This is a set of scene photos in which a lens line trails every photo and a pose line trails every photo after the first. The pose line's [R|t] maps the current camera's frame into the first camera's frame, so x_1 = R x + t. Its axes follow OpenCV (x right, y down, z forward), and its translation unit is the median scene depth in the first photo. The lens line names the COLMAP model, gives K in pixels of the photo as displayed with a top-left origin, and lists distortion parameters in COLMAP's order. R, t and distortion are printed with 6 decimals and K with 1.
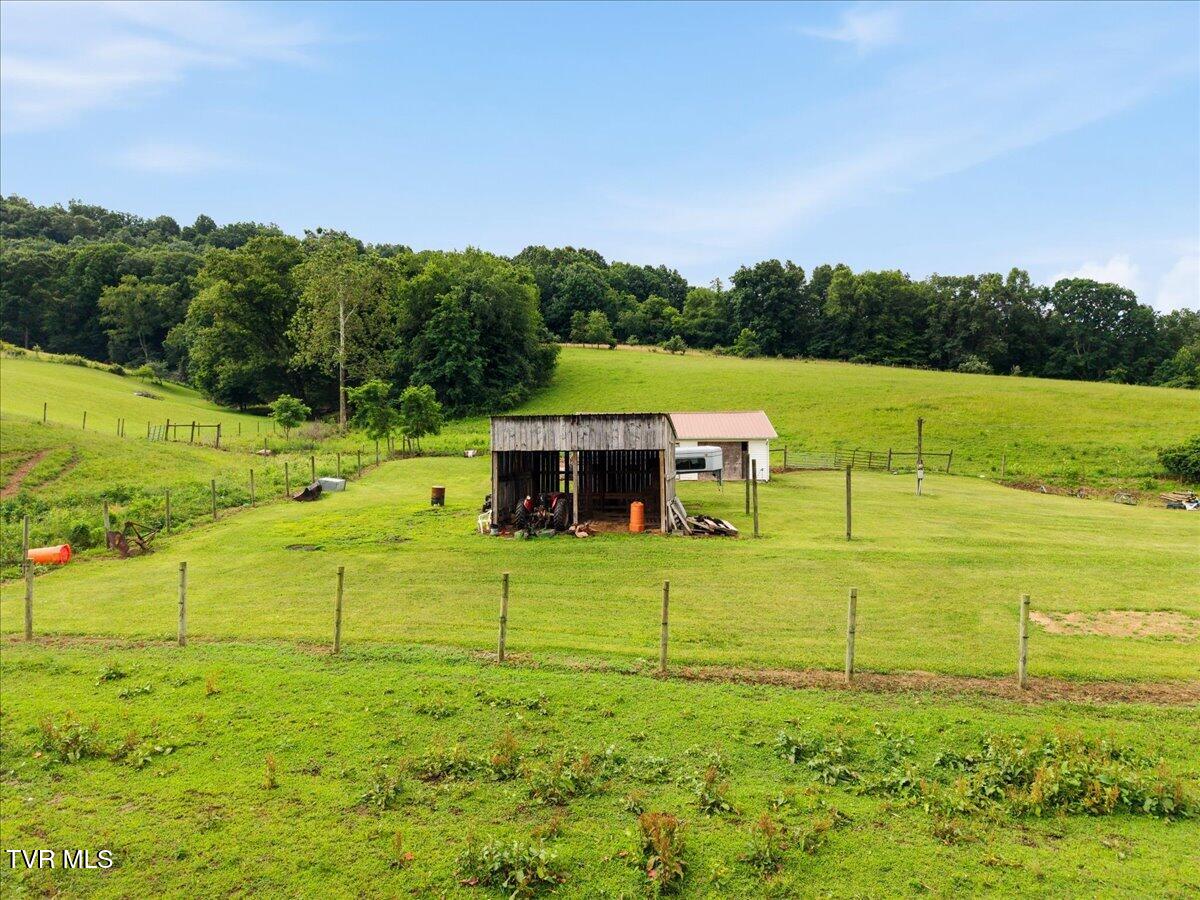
lens RADIAL K [[826.9, 0, 598.5], [0, 826.9, 462.3], [0, 0, 1]] dist [0.032366, -0.012657]
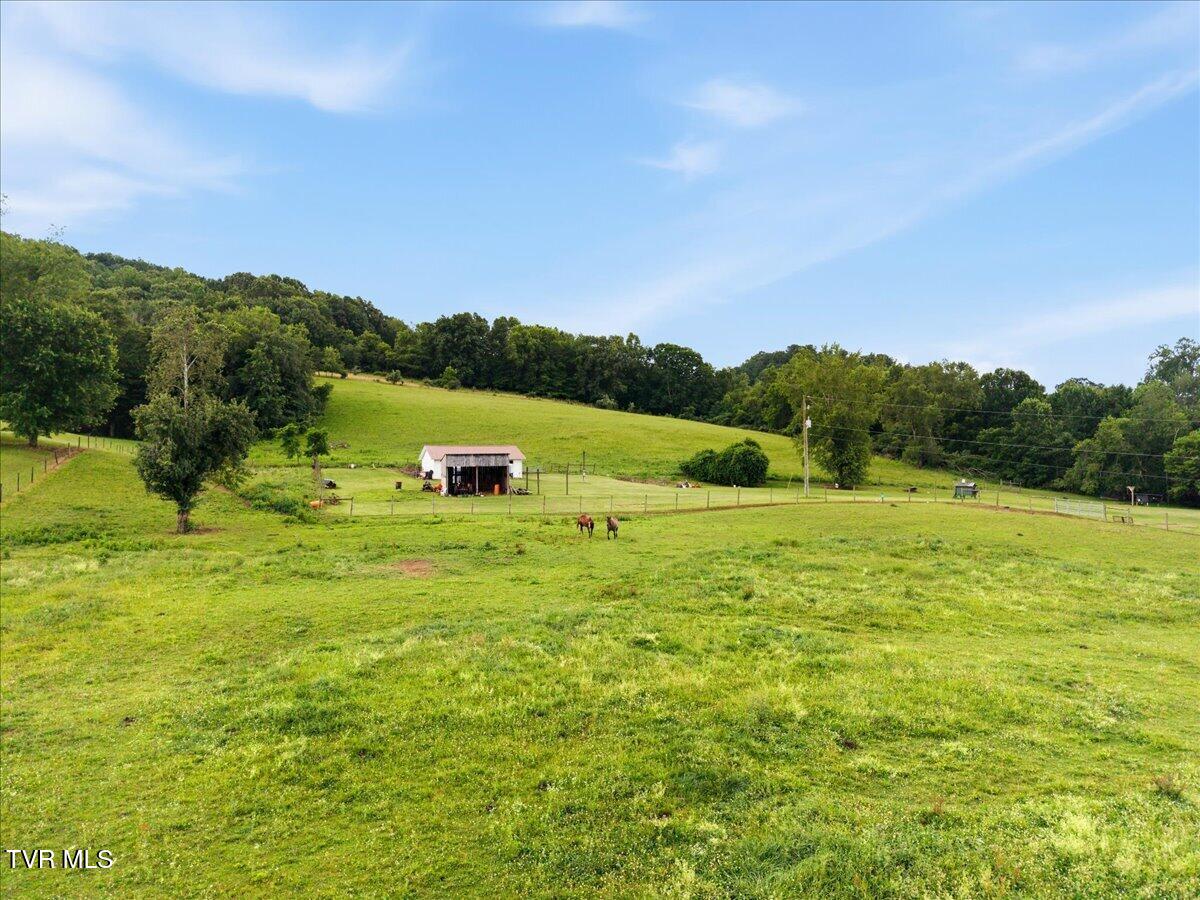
lens RADIAL K [[826.9, 0, 594.6], [0, 826.9, 444.8], [0, 0, 1]] dist [0.032366, -0.012657]
pose [[0.917856, 0.005829, 0.396871, -0.131273], [0.004764, 0.999658, -0.025701, -0.002346], [-0.396885, 0.025480, 0.917514, -0.295472]]
